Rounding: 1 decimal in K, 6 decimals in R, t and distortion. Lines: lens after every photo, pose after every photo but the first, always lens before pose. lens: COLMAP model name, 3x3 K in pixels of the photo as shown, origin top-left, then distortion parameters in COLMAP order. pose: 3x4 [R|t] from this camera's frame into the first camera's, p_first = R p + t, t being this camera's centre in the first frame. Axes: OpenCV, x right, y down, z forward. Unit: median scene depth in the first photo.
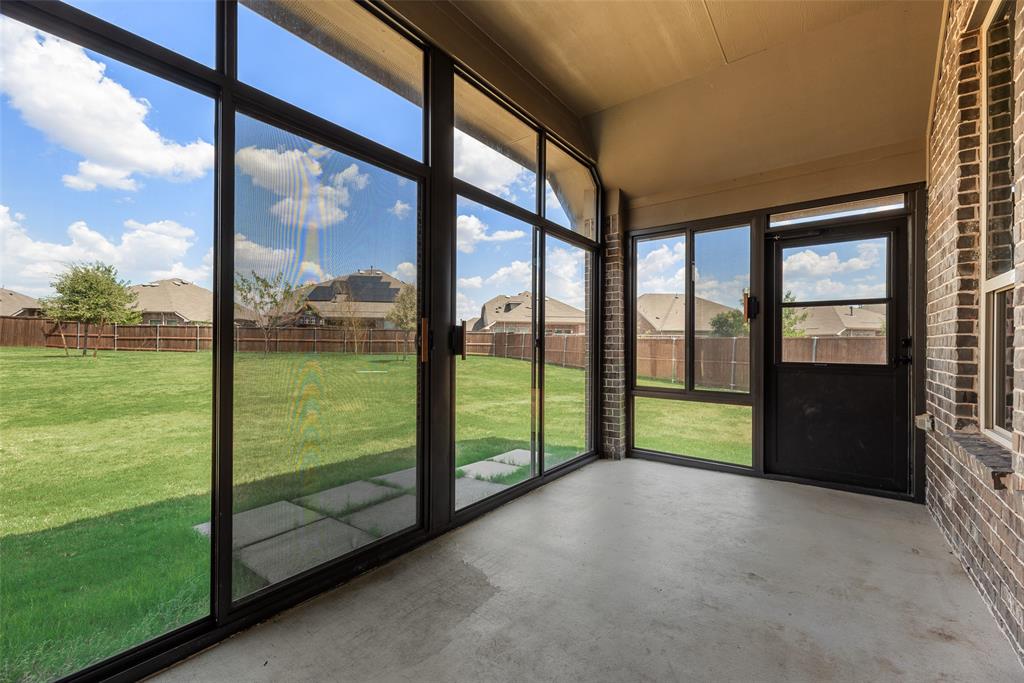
lens RADIAL K [[419.7, 0, 507.8], [0, 419.7, 343.6], [0, 0, 1]] dist [0.017161, -0.000221]
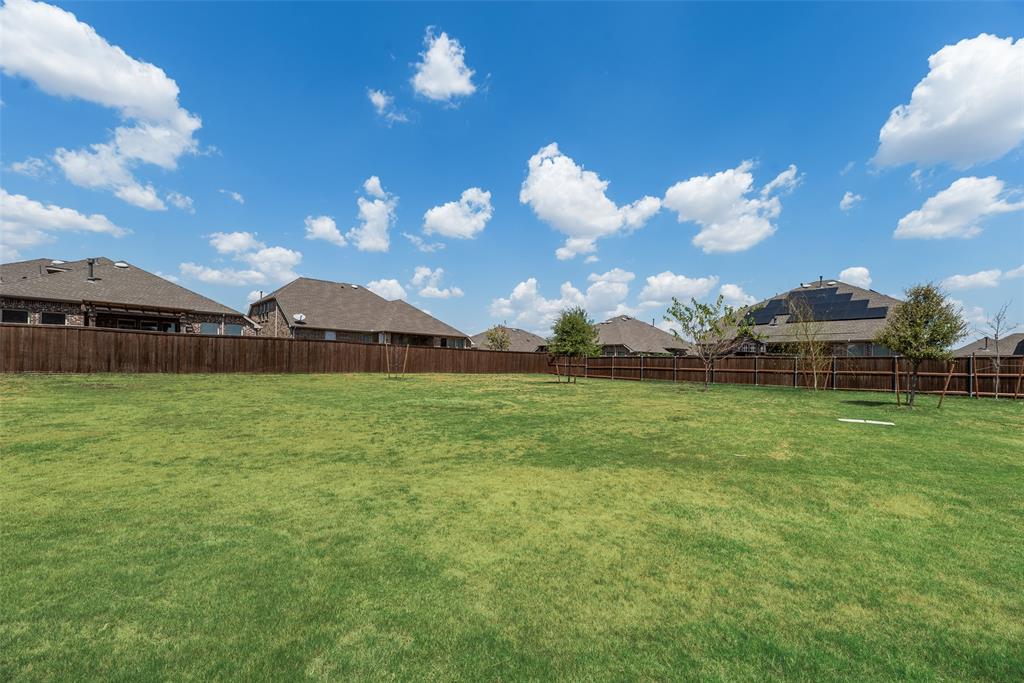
lens RADIAL K [[419.7, 0, 507.8], [0, 419.7, 343.6], [0, 0, 1]] dist [0.017161, -0.000221]
pose [[0.603856, -0.039902, -0.796094, -0.084089], [-0.009573, 0.998311, -0.057299, -0.009375], [0.797036, 0.042221, 0.602454, 0.080635]]
